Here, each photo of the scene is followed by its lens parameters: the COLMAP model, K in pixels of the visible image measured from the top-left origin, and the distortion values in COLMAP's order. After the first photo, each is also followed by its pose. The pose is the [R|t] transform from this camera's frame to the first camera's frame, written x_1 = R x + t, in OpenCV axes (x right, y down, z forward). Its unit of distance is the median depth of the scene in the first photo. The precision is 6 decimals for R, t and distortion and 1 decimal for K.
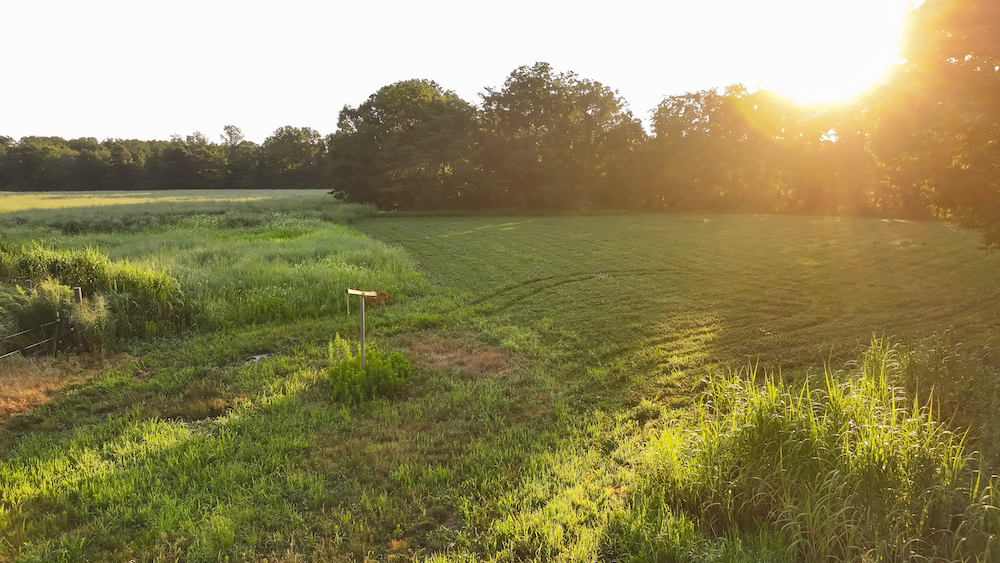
lens RADIAL K [[718.7, 0, 494.8], [0, 718.7, 284.7], [0, 0, 1]] dist [0.037755, 0.005457]
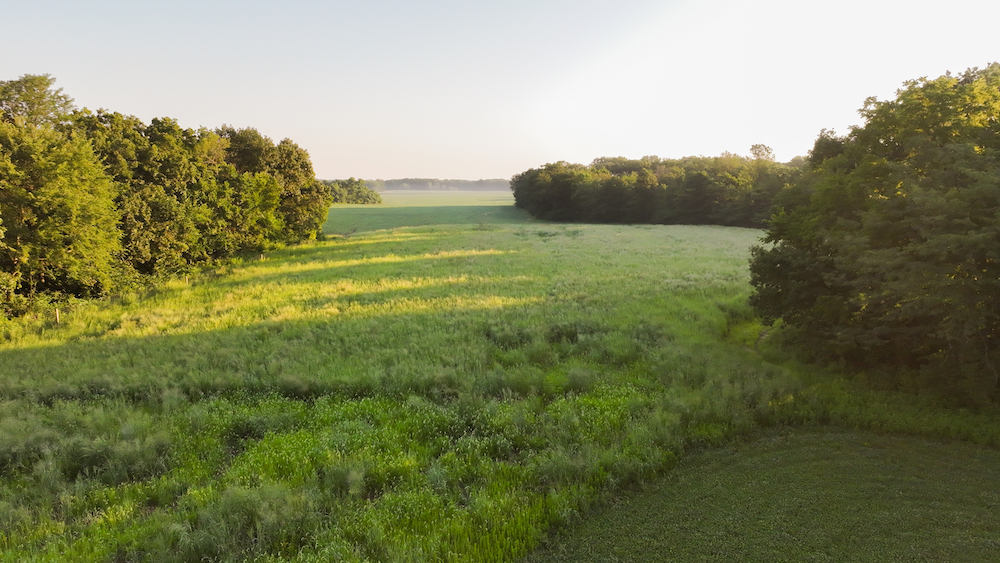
lens RADIAL K [[718.7, 0, 498.0], [0, 718.7, 279.8], [0, 0, 1]] dist [0.037755, 0.005457]
pose [[0.713901, 0.099840, -0.693093, 0.000425], [-0.107219, 0.993697, 0.032704, -0.063532], [0.691990, 0.050966, 0.720106, 0.218101]]
